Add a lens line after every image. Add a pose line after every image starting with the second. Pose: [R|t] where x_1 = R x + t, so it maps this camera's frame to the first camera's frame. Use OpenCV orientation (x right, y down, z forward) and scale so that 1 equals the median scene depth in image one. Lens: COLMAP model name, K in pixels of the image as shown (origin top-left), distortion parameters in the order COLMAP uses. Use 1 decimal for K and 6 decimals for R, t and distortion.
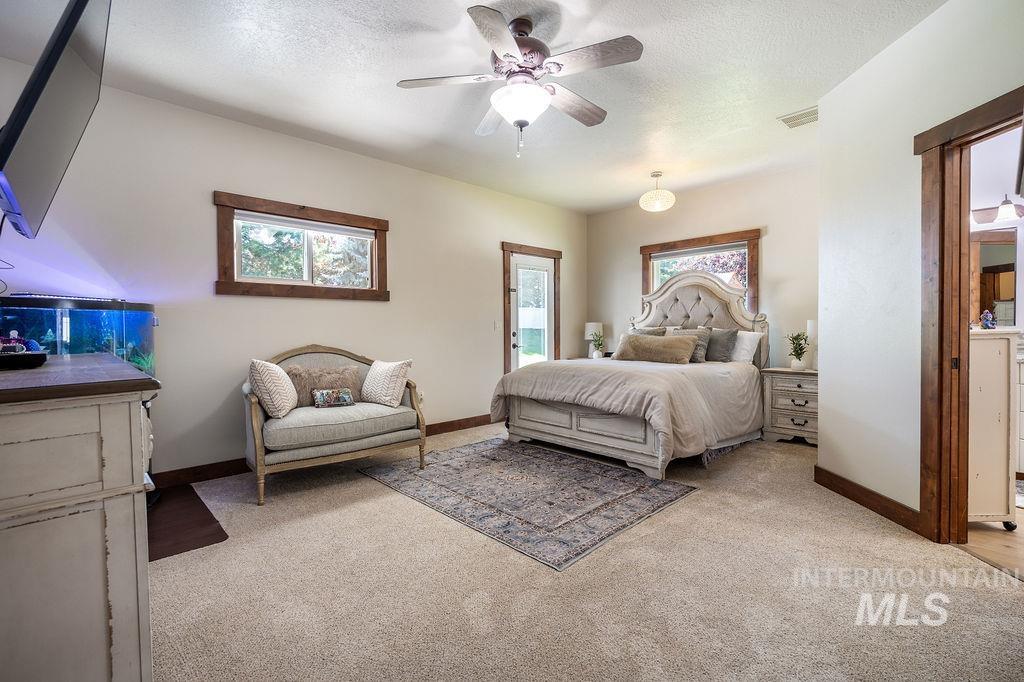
lens RADIAL K [[465.8, 0, 509.0], [0, 465.8, 333.6], [0, 0, 1]] dist [-0.005708, -0.001694]
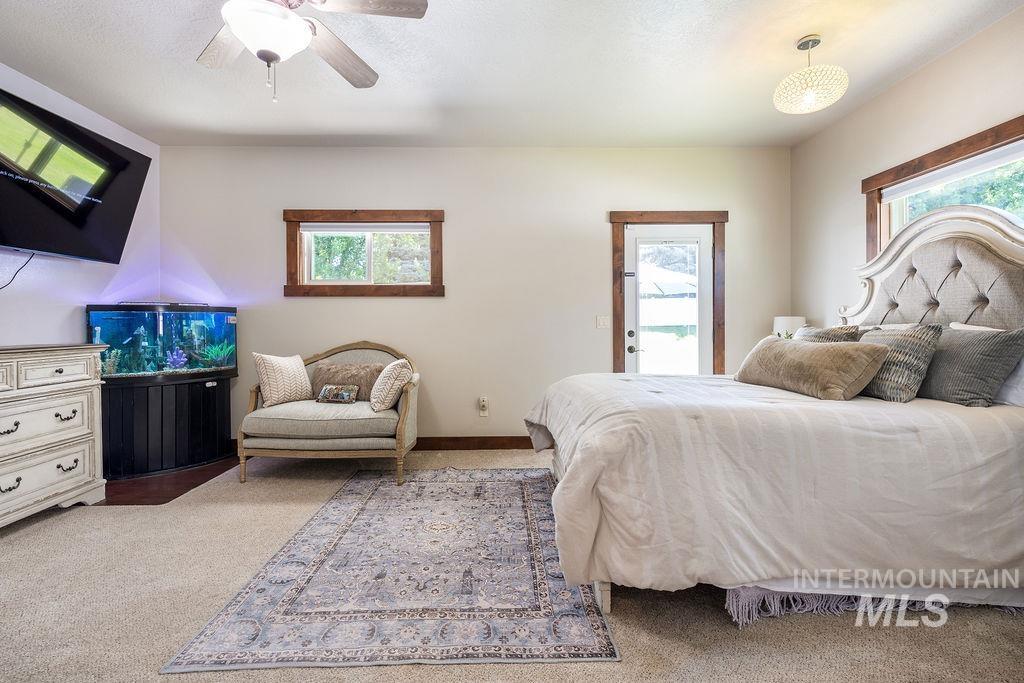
lens RADIAL K [[465.8, 0, 502.5], [0, 465.8, 325.9], [0, 0, 1]] dist [-0.005708, -0.001694]
pose [[0.732567, 0.004708, -0.680679, 0.484542], [-0.008483, 0.999962, -0.002214, -0.009919], [0.680642, 0.007396, 0.732578, 0.419291]]
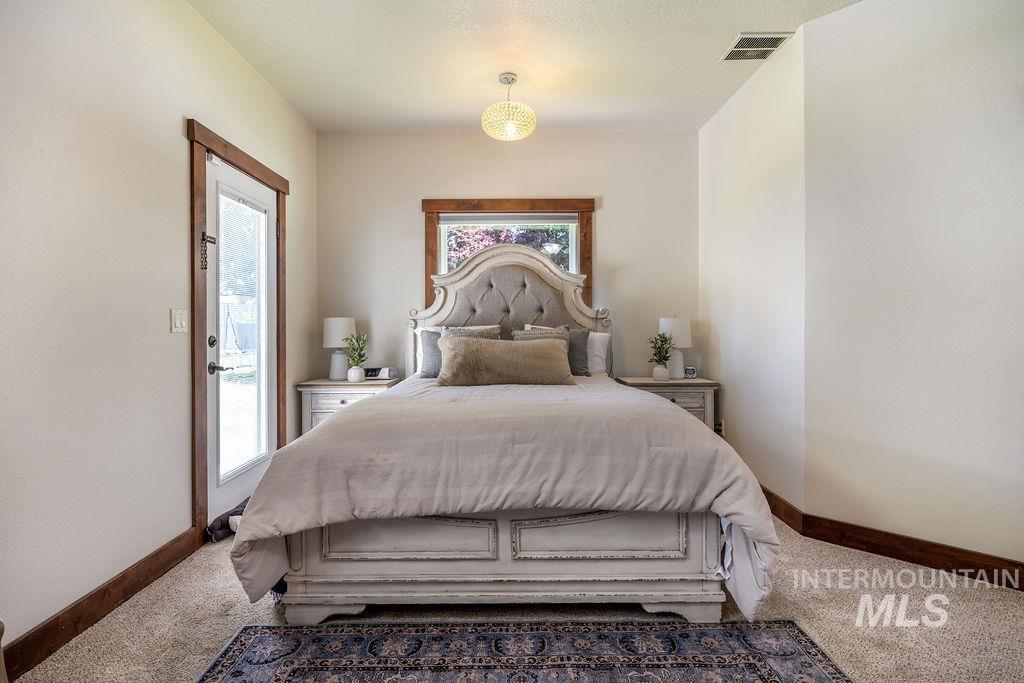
lens RADIAL K [[490.6, 0, 515.1], [0, 490.6, 329.1], [0, 0, 1]] dist [-0.000308, -0.001811]
pose [[0.675828, -0.002169, 0.737056, -0.179833], [0.008069, 0.999958, -0.004455, -0.007642], [-0.737015, 0.008958, 0.675817, 0.635603]]
